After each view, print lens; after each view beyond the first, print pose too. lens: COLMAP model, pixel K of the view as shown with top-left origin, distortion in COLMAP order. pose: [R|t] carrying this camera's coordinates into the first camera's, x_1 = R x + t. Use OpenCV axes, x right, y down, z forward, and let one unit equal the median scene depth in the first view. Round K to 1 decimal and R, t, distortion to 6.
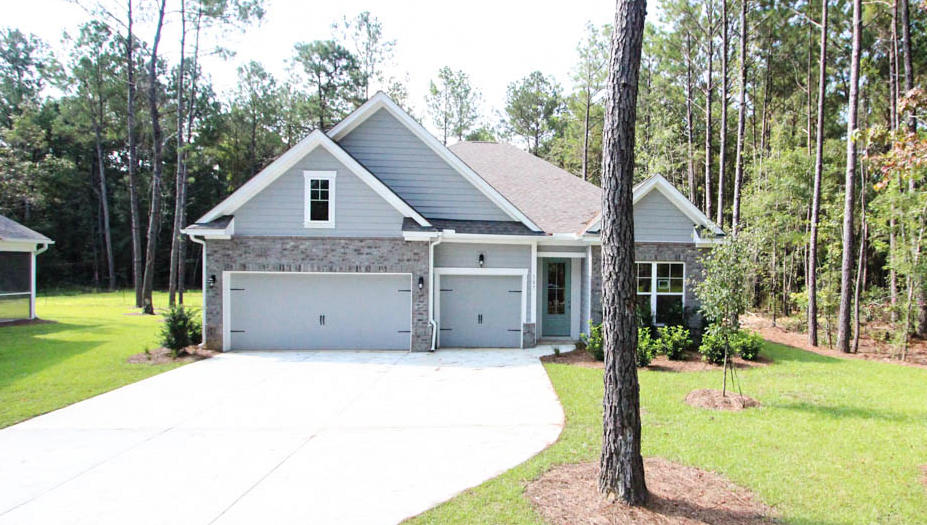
lens RADIAL K [[864.7, 0, 463.5], [0, 864.7, 262.5], [0, 0, 1]] dist [0.002835, 0.001815]
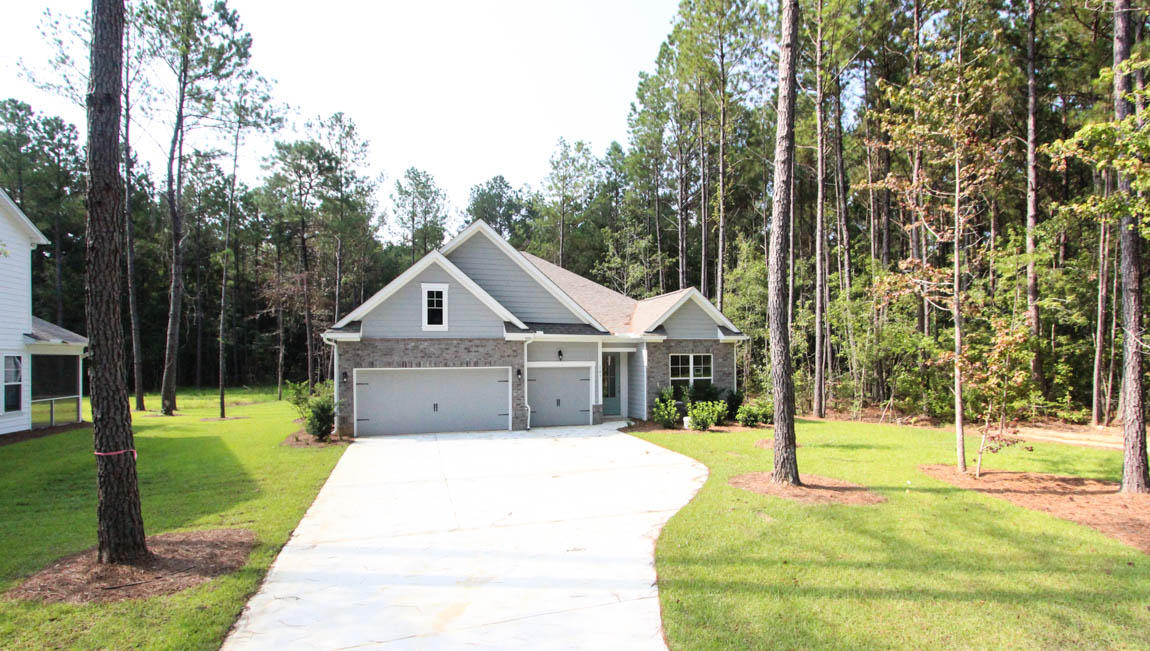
lens RADIAL K [[1072.7, 0, 575.0], [0, 1072.7, 325.5], [0, 0, 1]] dist [0.002835, 0.001815]
pose [[0.945713, -0.008850, 0.324883, -0.467478], [0.018537, 0.999471, -0.026734, -0.003766], [-0.324475, 0.031305, 0.945376, -0.477088]]
